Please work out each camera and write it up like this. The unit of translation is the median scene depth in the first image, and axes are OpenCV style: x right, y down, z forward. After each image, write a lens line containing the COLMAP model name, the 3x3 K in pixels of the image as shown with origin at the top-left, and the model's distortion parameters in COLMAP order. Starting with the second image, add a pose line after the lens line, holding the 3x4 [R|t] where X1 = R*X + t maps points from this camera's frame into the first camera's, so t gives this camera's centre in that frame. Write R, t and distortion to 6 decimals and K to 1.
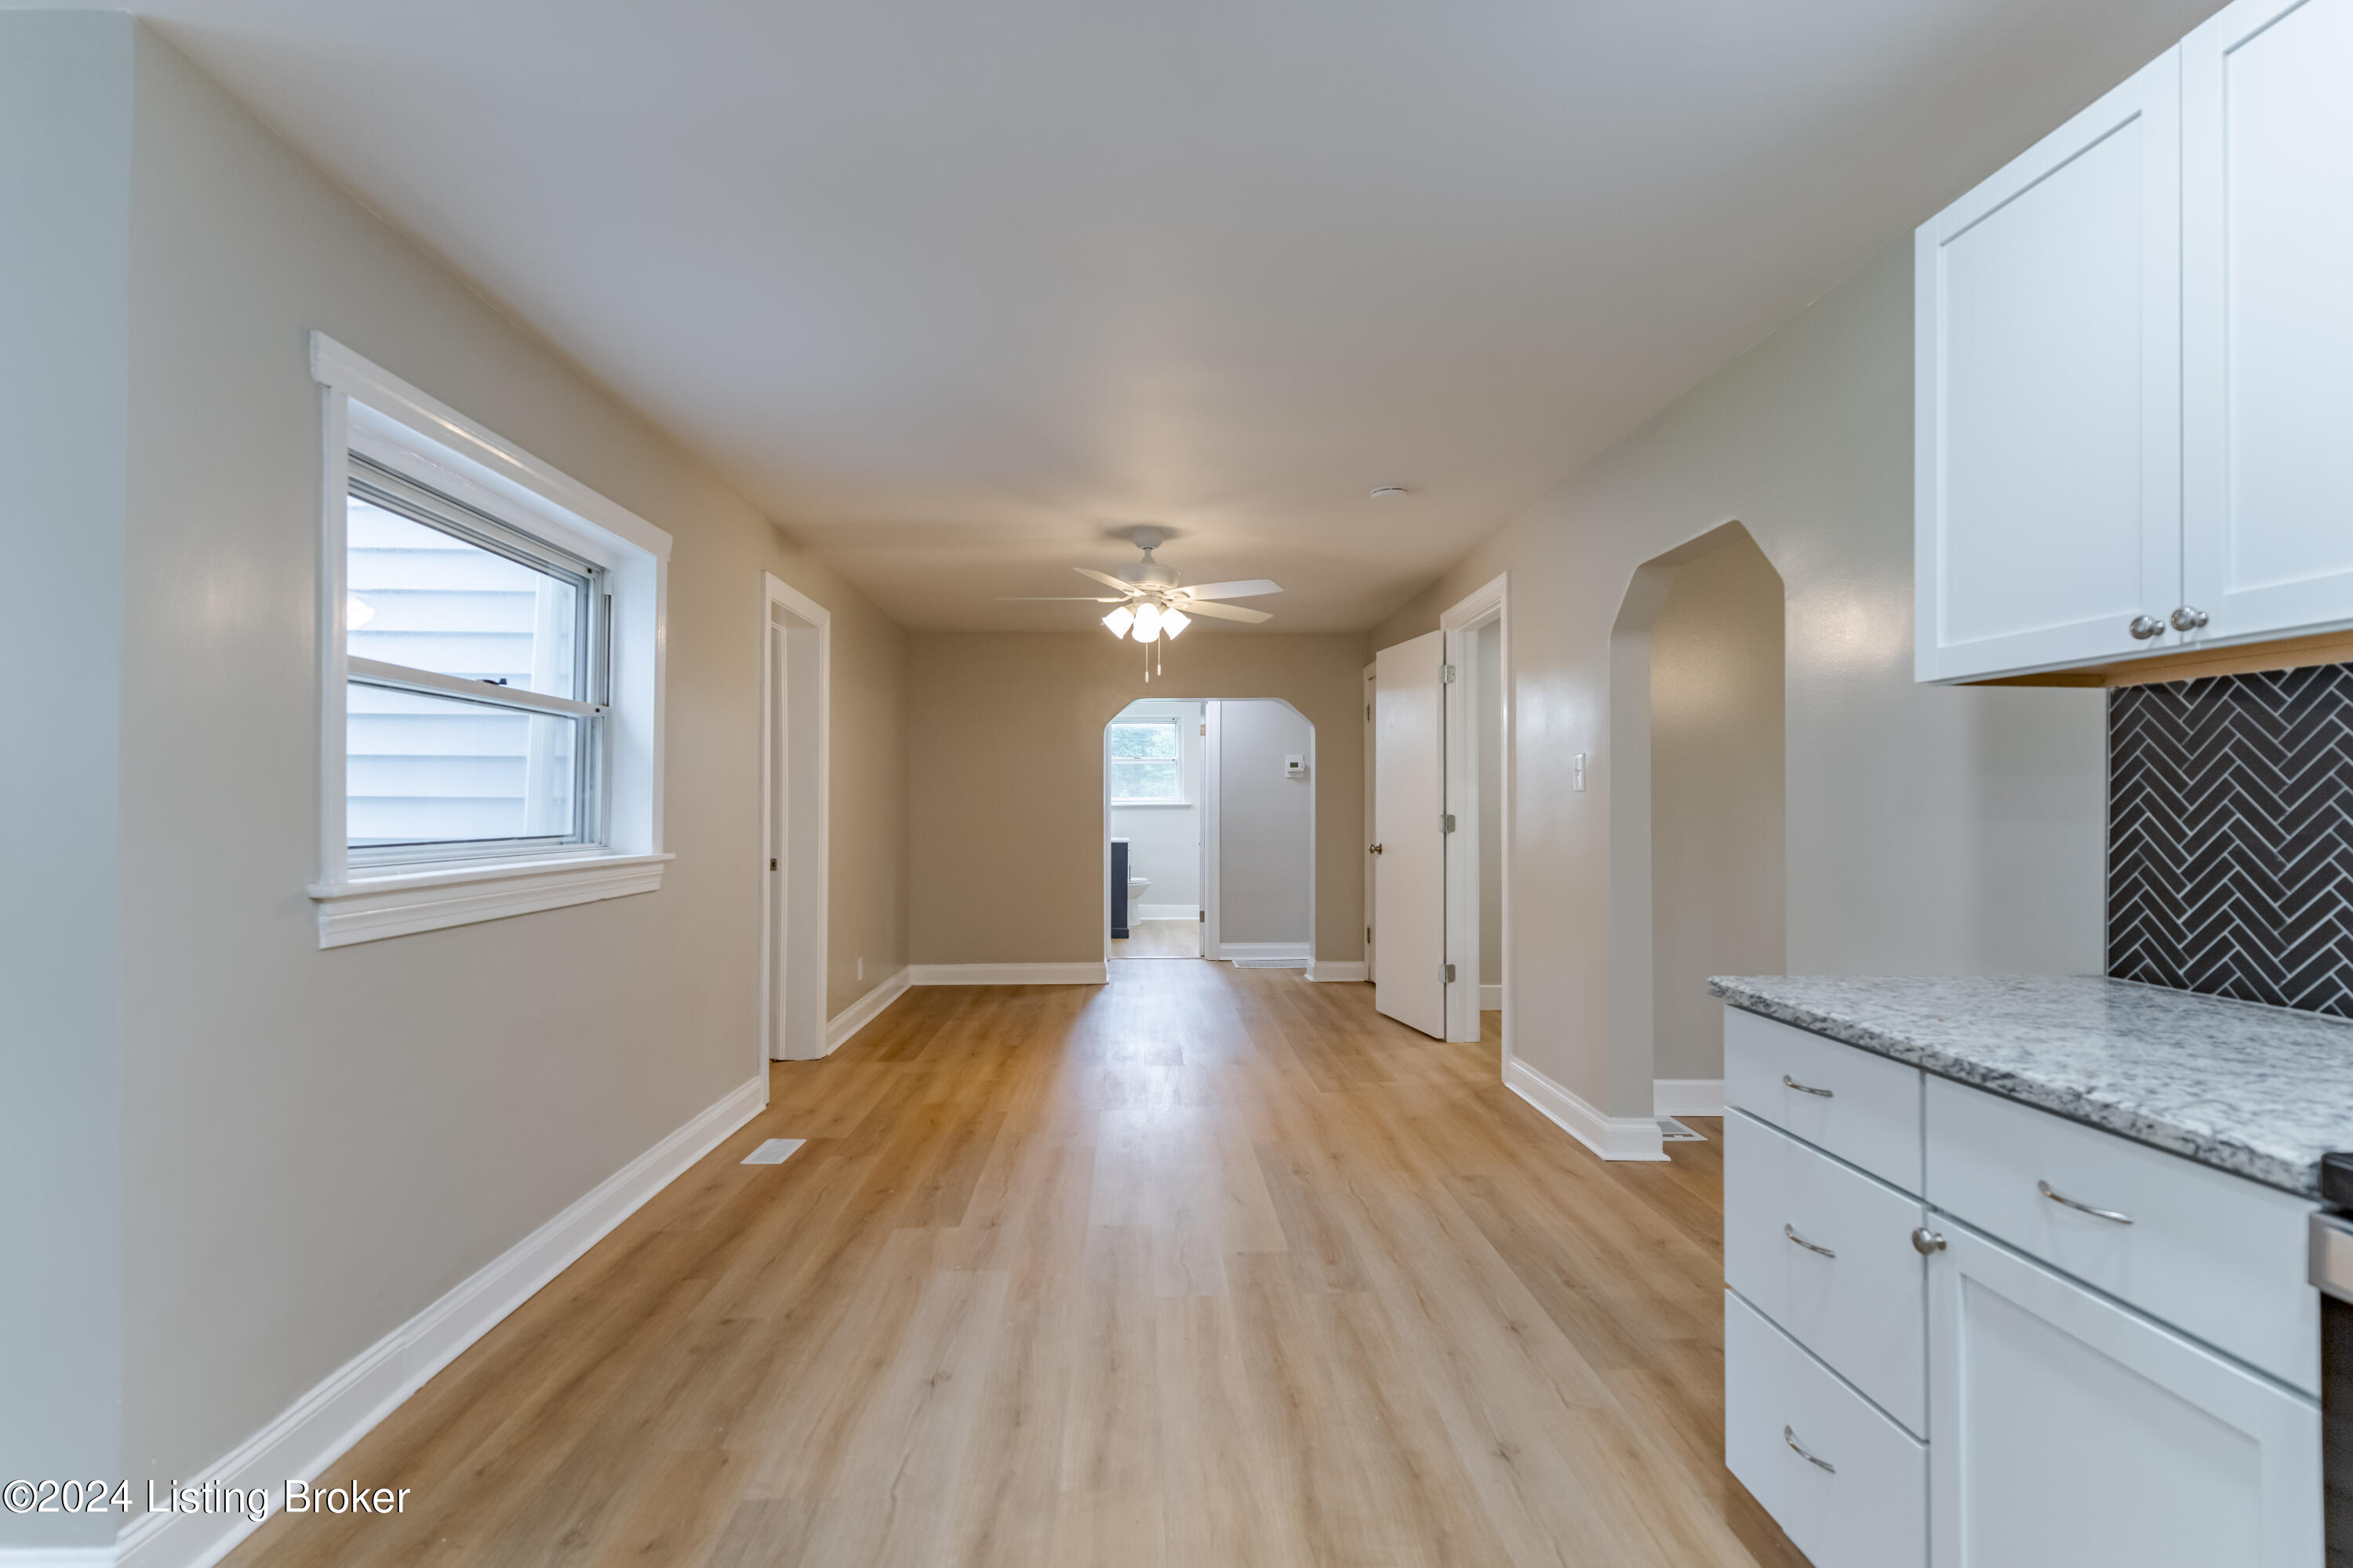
lens RADIAL K [[1175.8, 0, 1195.5], [0, 1175.8, 769.1], [0, 0, 1]] dist [-0.001608, -0.001359]
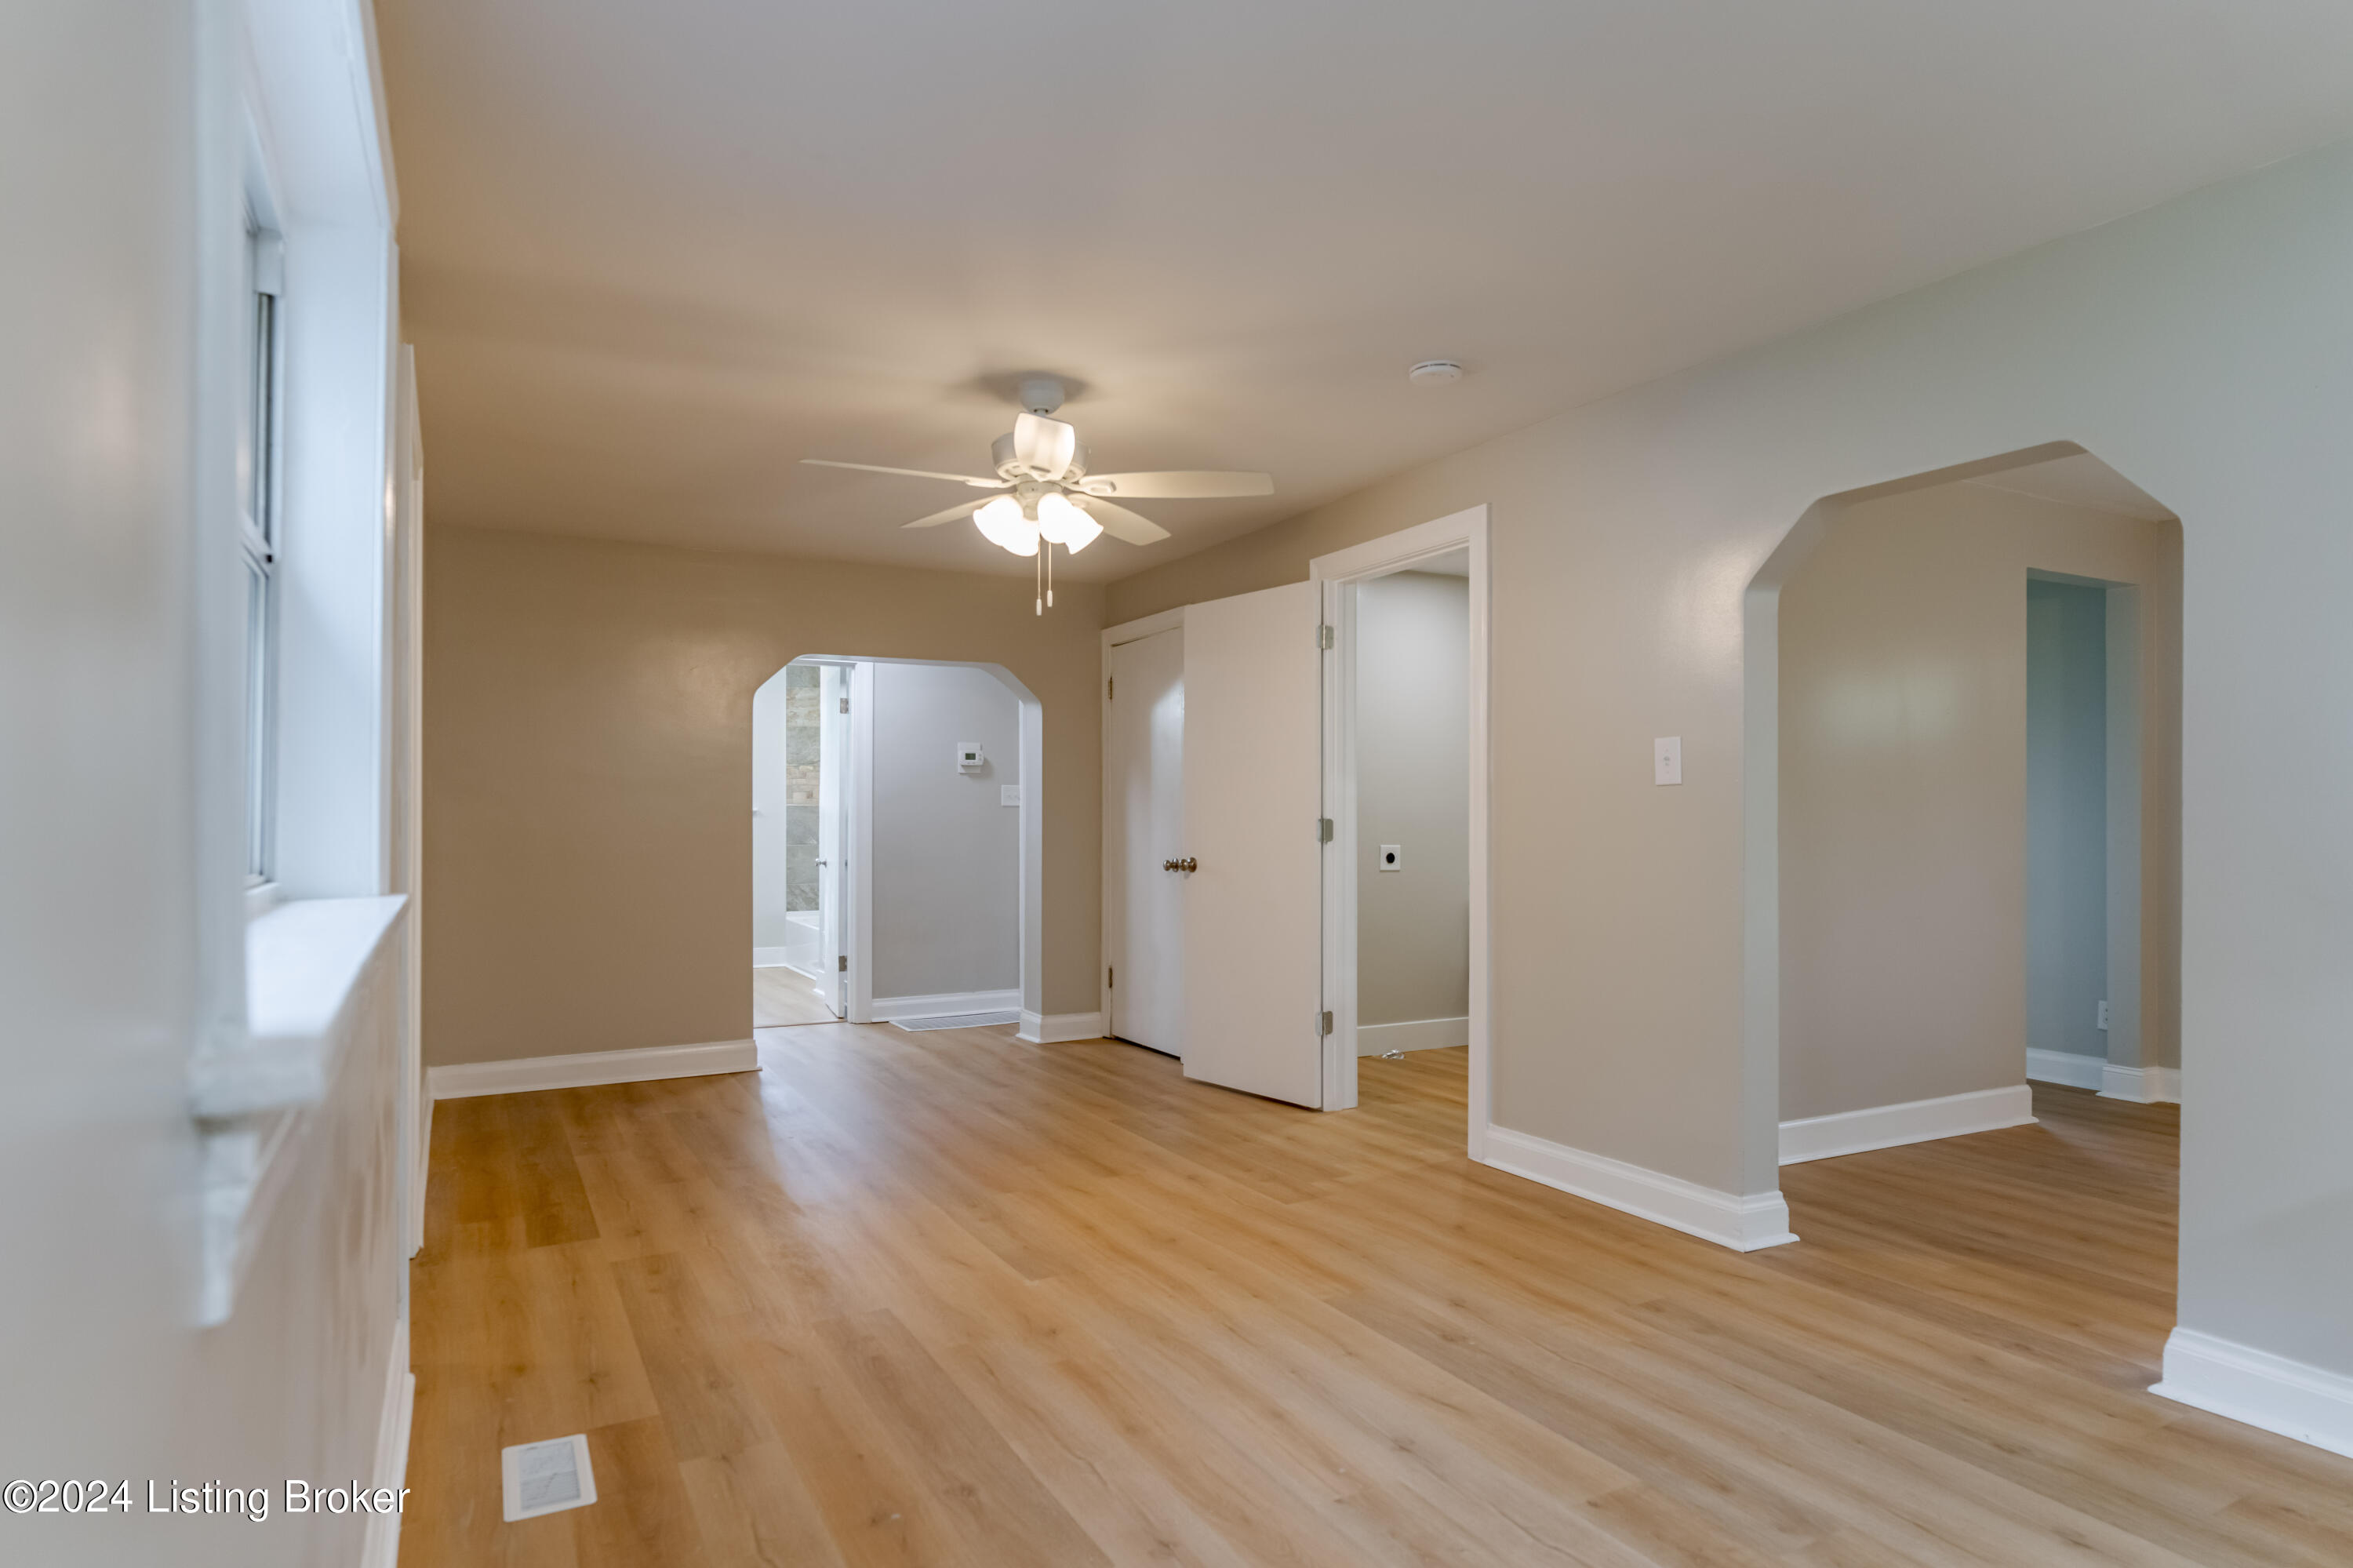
lens RADIAL K [[1322.9, 0, 1166.8], [0, 1322.9, 792.4], [0, 0, 1]] dist [-0.000828, -0.000269]
pose [[0.887435, 0.010311, 0.460817, -0.313745], [-0.015506, 0.999852, 0.007490, 0.018532], [-0.460671, -0.013792, 0.887464, 0.305259]]
